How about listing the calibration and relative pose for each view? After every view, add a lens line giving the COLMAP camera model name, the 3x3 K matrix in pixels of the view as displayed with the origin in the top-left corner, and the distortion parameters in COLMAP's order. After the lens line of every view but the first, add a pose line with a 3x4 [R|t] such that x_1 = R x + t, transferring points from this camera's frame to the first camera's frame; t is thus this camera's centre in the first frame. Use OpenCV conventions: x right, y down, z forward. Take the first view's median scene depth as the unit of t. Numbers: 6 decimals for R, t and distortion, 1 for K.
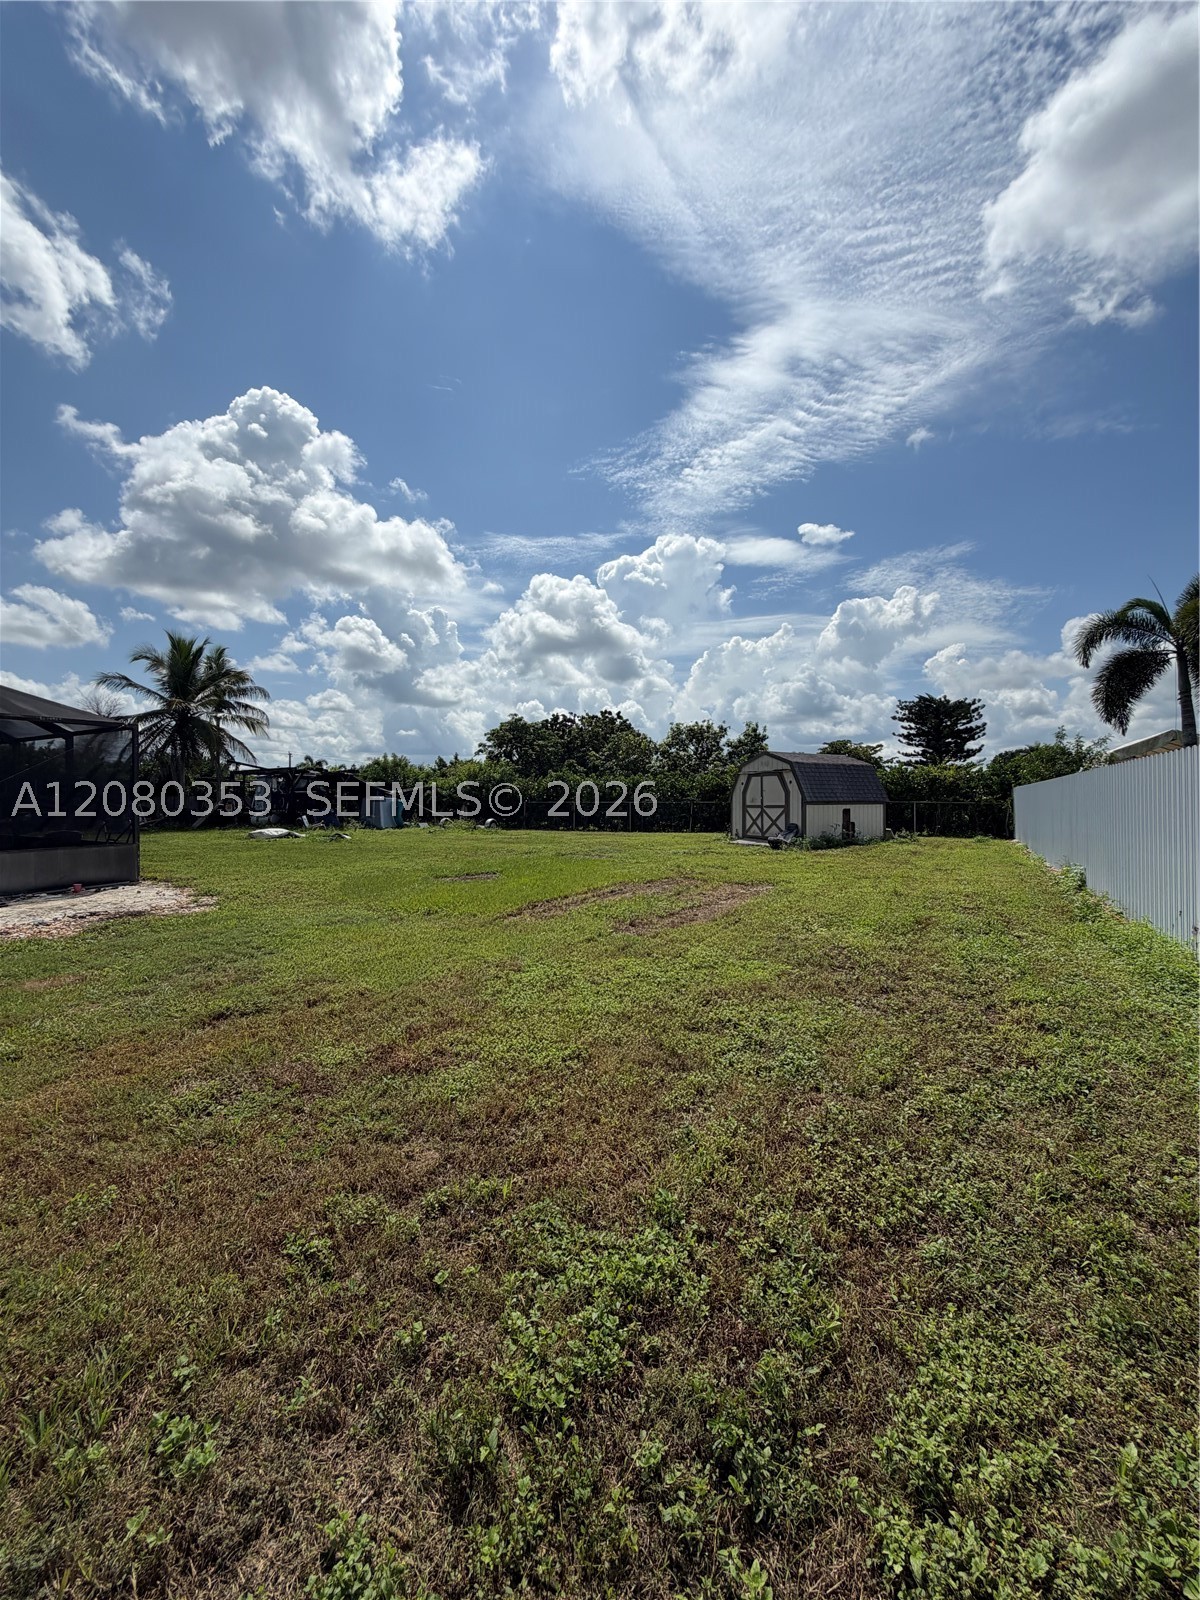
lens RADIAL K [[639.0, 0, 600.0], [0, 639.0, 800.0], [0, 0, 1]] dist [0.000039, 0.000014]
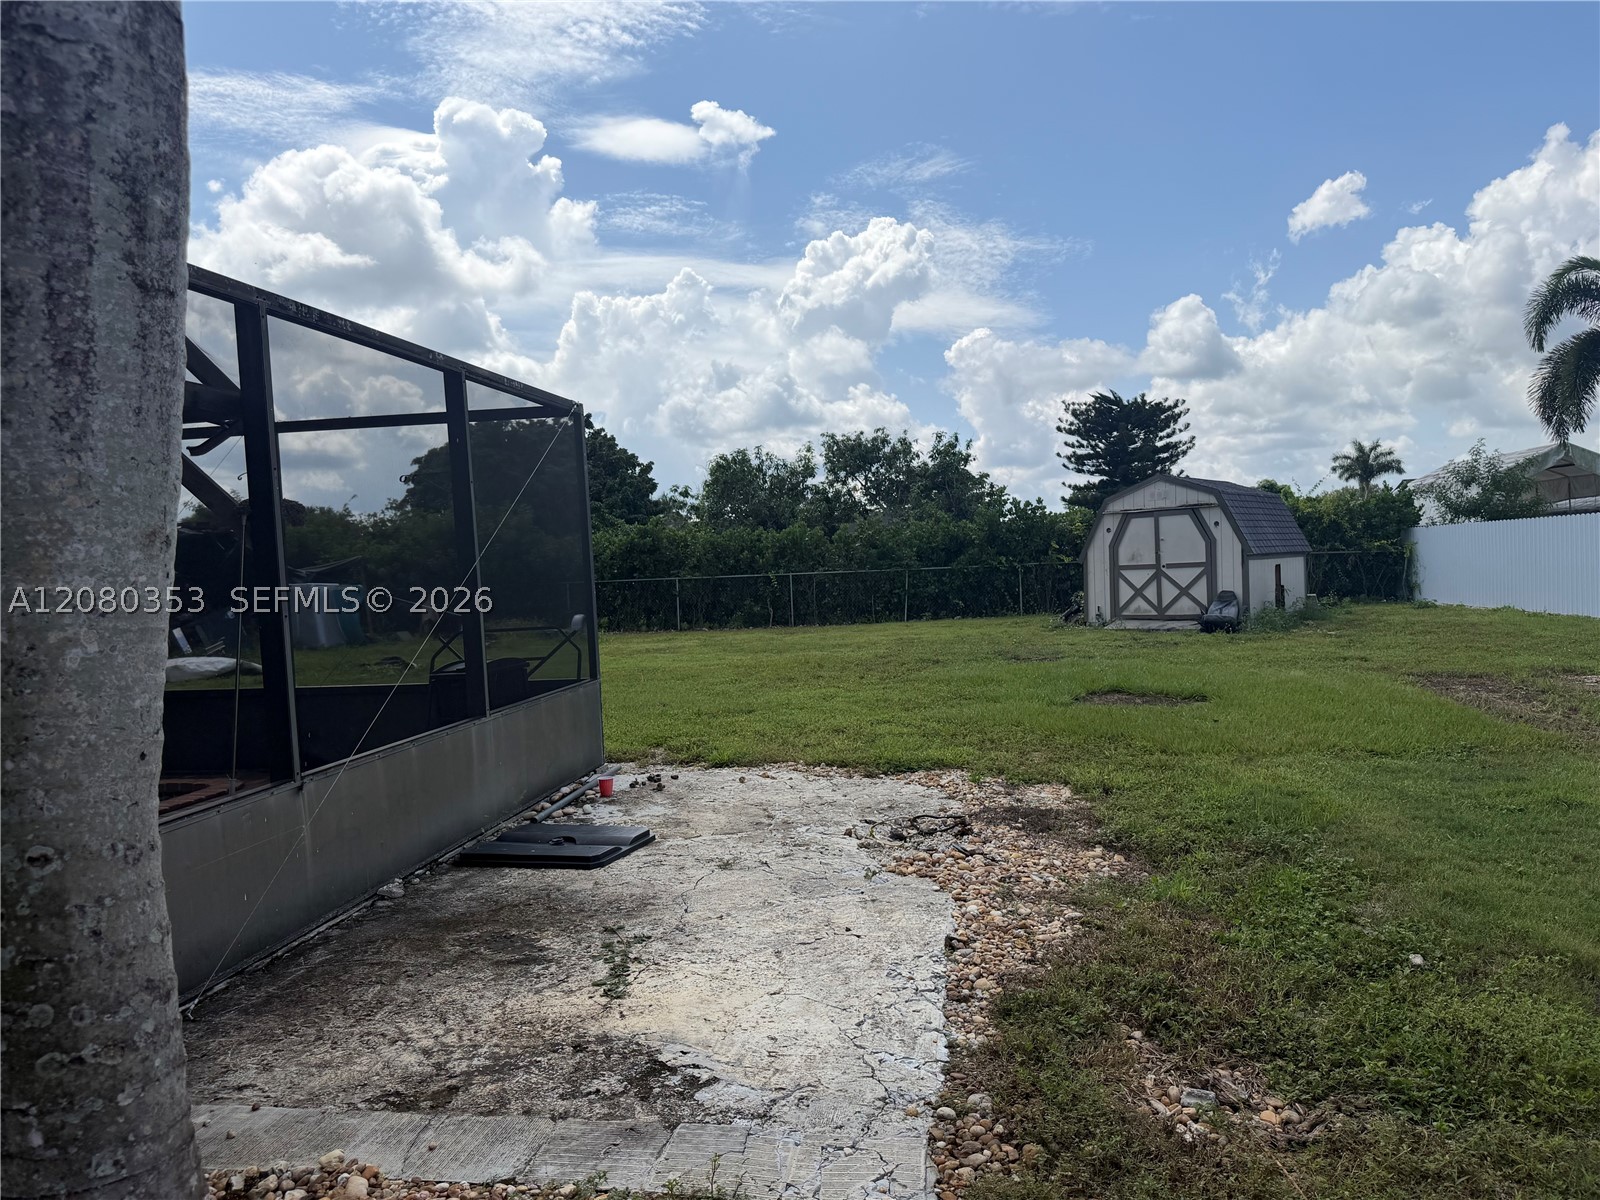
lens RADIAL K [[1132.7, 0, 800.0], [0, 1132.7, 600.0], [0, 0, 1]] dist [-0.000965, -0.000842]
pose [[0.942889, -0.047424, 0.329714, -0.406116], [0.041395, 0.998823, 0.025287, 0.000824], [-0.330525, -0.010194, 0.943742, 0.093637]]
